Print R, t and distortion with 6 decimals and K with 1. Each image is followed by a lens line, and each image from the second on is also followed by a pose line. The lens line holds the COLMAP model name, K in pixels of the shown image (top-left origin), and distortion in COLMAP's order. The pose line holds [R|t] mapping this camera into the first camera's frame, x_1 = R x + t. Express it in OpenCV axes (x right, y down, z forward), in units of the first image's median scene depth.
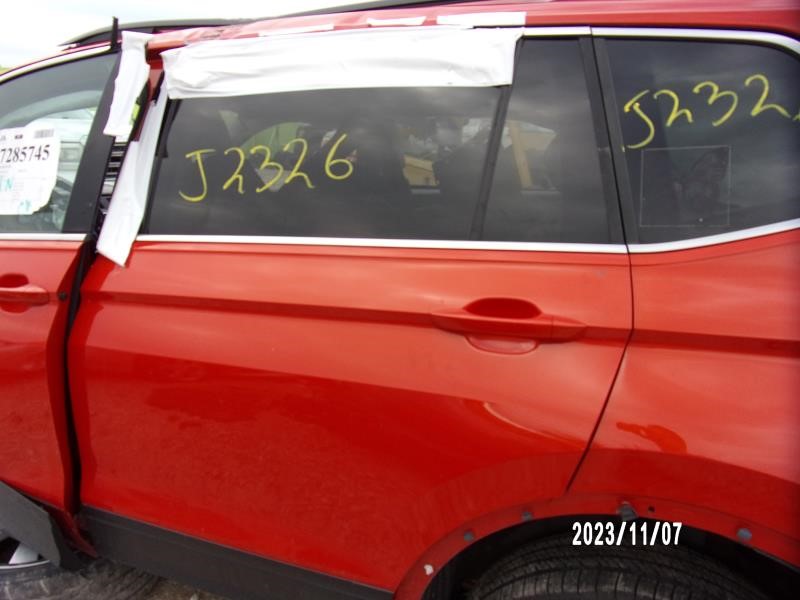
lens RADIAL K [[577.3, 0, 400.3], [0, 577.3, 314.3], [0, 0, 1]] dist [-0.013524, -0.006682]
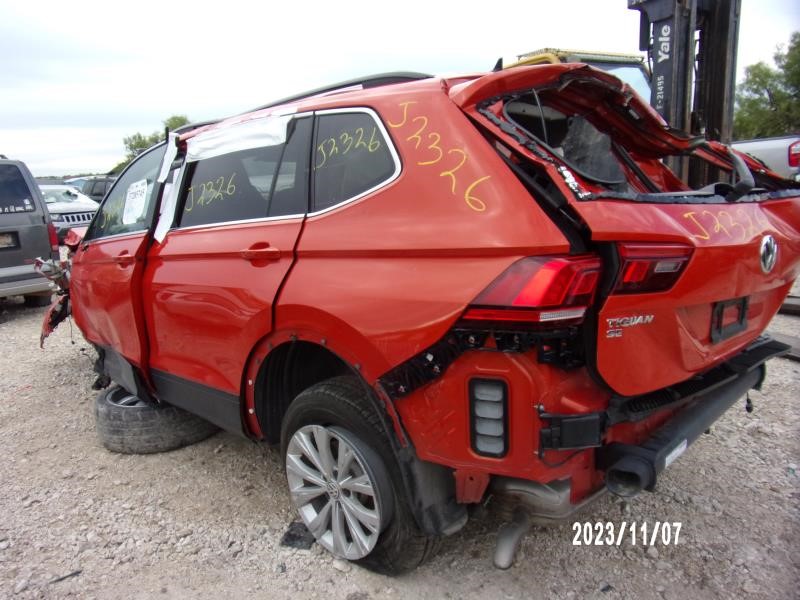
lens RADIAL K [[577.3, 0, 400.3], [0, 577.3, 314.3], [0, 0, 1]] dist [-0.013524, -0.006682]
pose [[0.924824, 0.010227, -0.380257, 1.107677], [-0.034905, 0.997703, -0.058060, 0.260467], [0.378789, 0.066968, 0.923057, -0.576608]]
